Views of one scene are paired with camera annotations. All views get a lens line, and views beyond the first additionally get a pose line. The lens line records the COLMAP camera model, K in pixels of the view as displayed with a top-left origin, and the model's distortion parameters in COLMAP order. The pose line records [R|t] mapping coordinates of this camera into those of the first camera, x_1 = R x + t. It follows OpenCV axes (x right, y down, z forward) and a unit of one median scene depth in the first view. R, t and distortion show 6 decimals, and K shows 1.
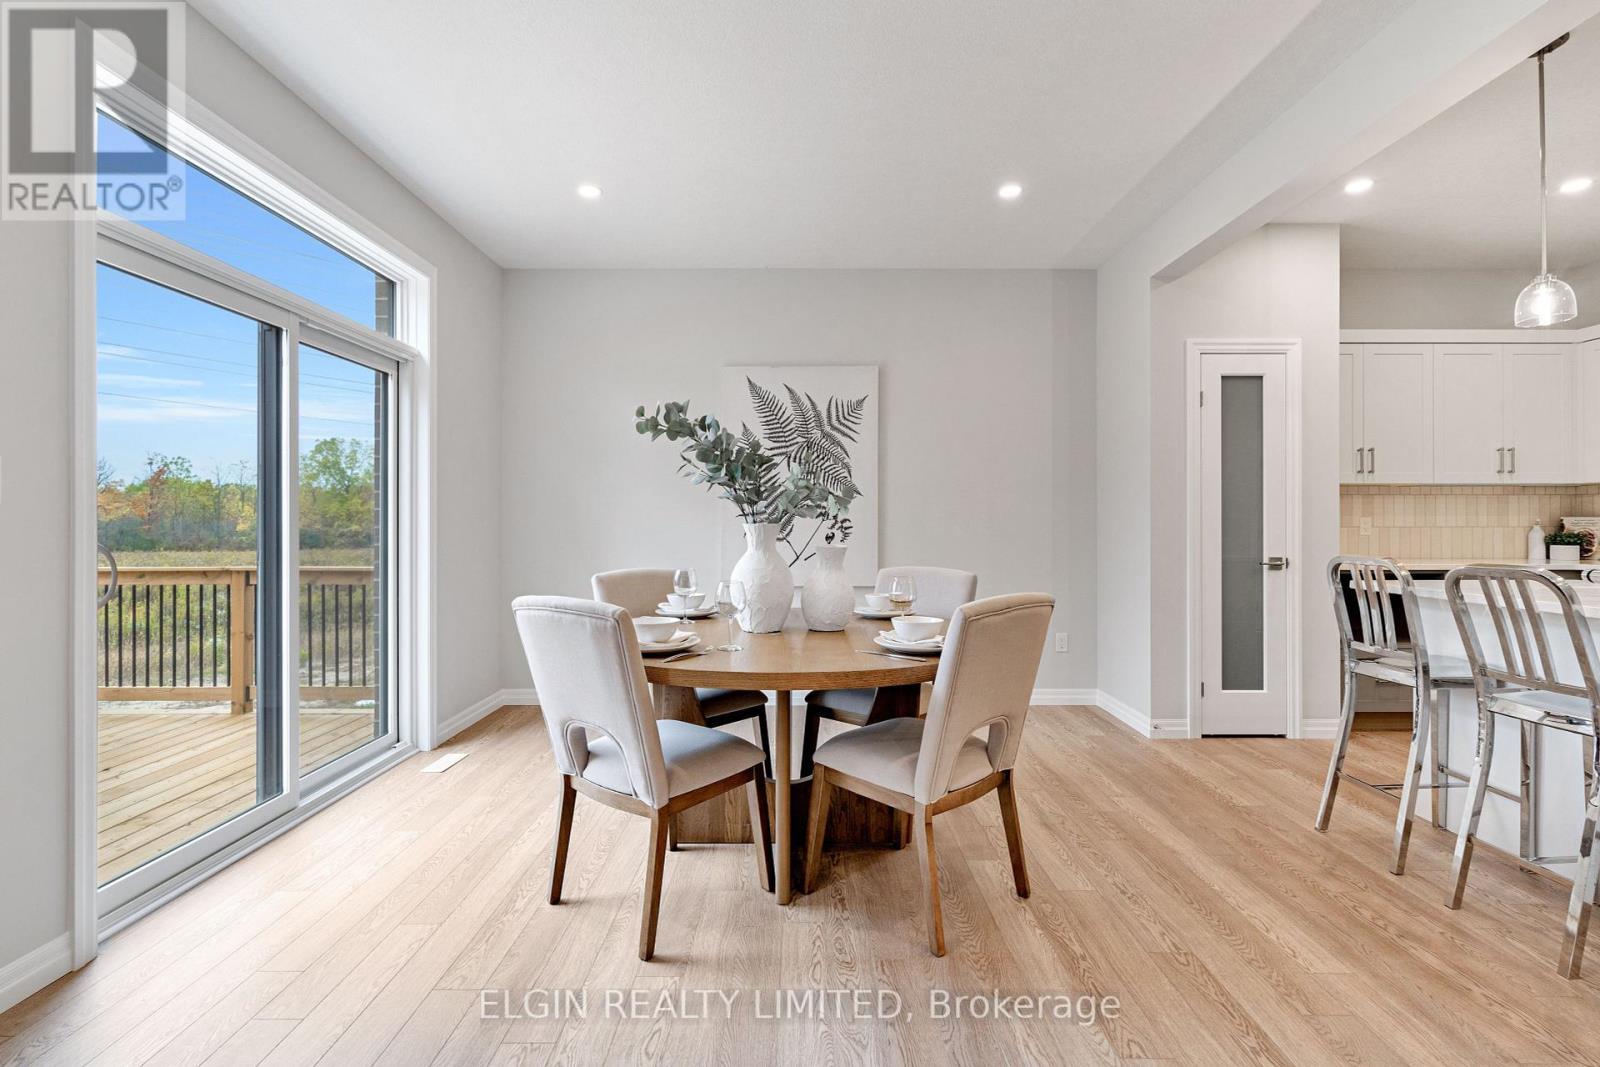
lens RADIAL K [[753.9, 0, 807.8], [0, 753.9, 520.6], [0, 0, 1]] dist [-0.007236, 0.005111]
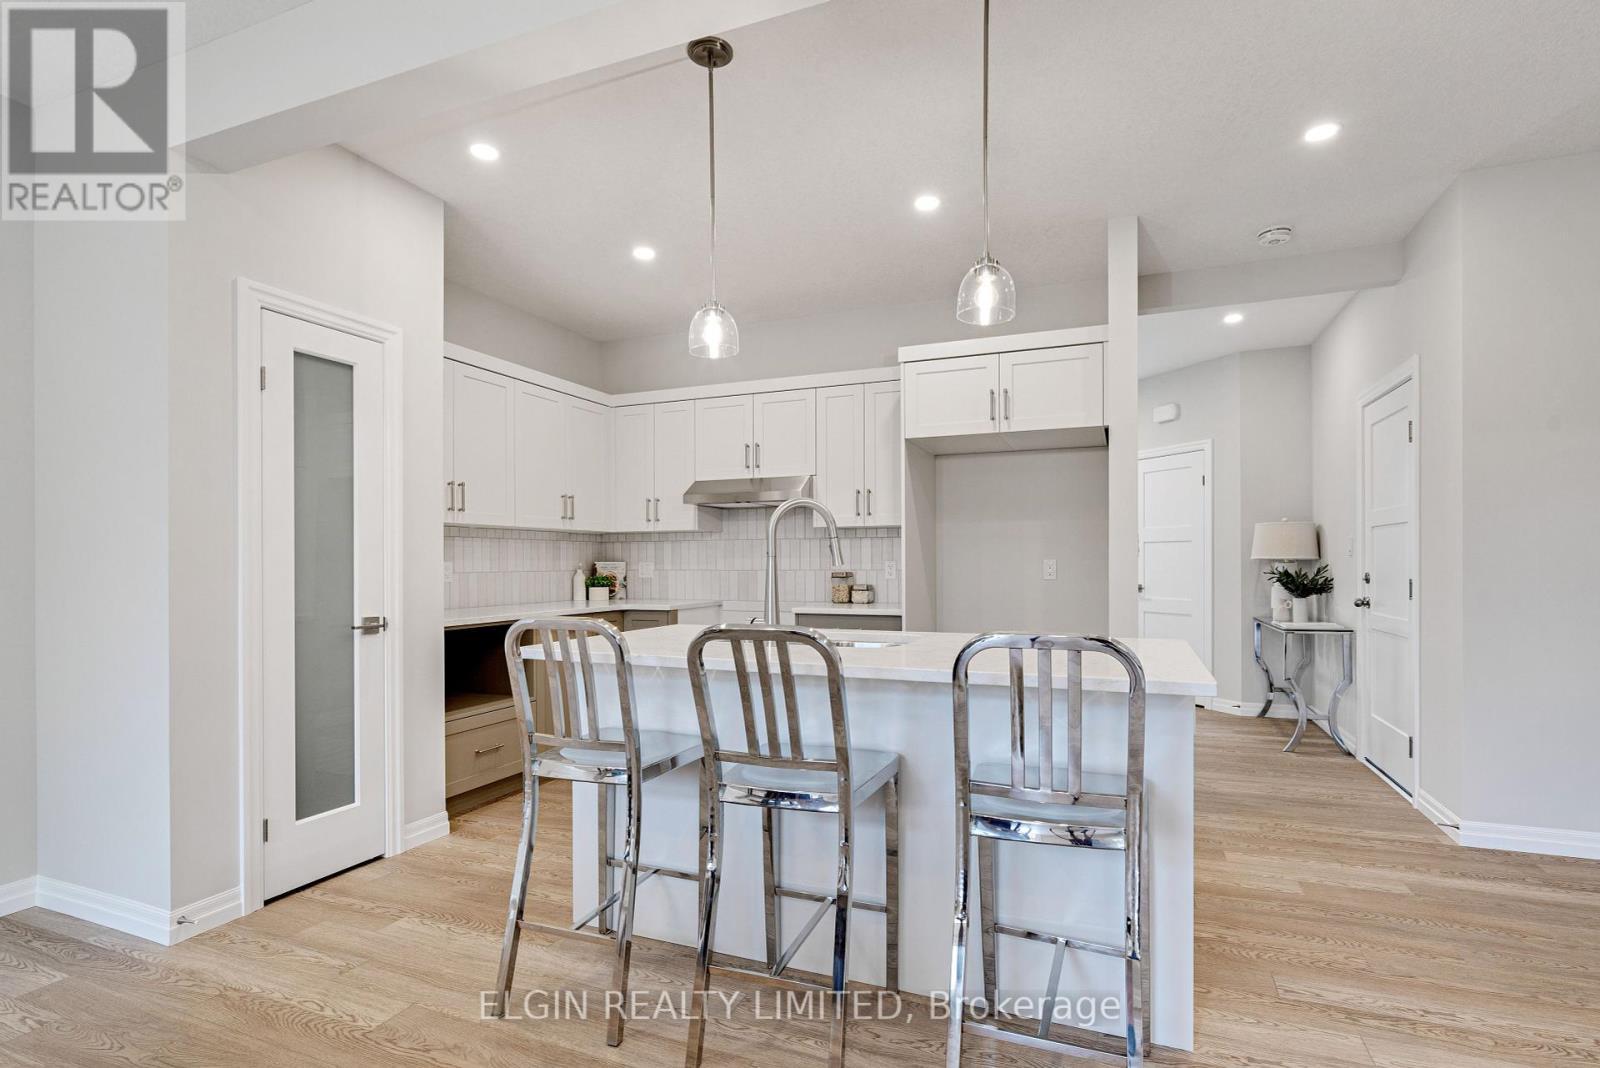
lens RADIAL K [[753.9, 0, 822.1], [0, 753.9, 562.5], [0, 0, 1]] dist [-0.007236, 0.005111]
pose [[0.367846, -0.001005, 0.929886, 0.093248], [0.002379, 0.999997, 0.000140, -0.003184], [-0.929884, 0.002160, 0.367848, 0.293975]]
